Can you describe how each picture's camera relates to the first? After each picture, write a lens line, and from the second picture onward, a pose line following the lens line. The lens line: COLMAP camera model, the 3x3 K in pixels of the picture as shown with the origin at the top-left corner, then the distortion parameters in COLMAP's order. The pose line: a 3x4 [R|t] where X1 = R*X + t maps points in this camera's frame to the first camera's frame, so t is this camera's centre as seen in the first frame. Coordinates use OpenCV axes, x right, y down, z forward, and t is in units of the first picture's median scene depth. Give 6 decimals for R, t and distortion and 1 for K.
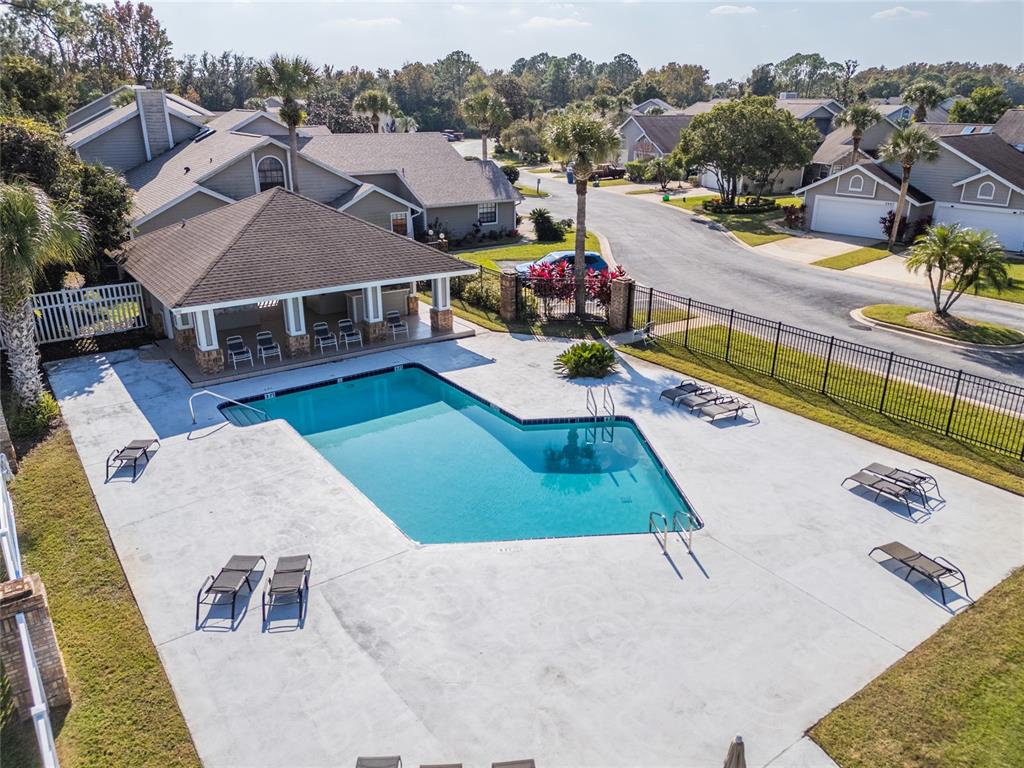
lens RADIAL K [[727.7, 0, 512.0], [0, 727.7, 384.0], [0, 0, 1]] dist [-0.000304, -0.000603]
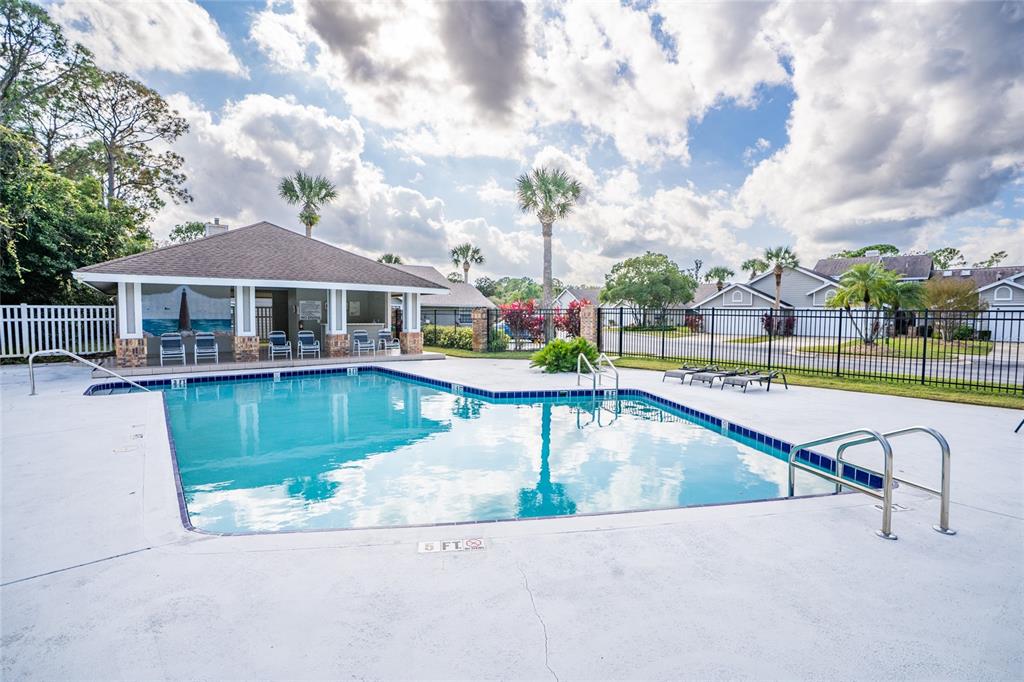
lens RADIAL K [[472.6, 0, 512.0], [0, 472.6, 341.0], [0, 0, 1]] dist [-0.048098, 0.000065]
pose [[0.998751, 0.003915, 0.049811, 0.007519], [0.011224, 0.953865, -0.300026, 0.109080], [-0.048688, 0.300211, 0.952630, 0.410584]]
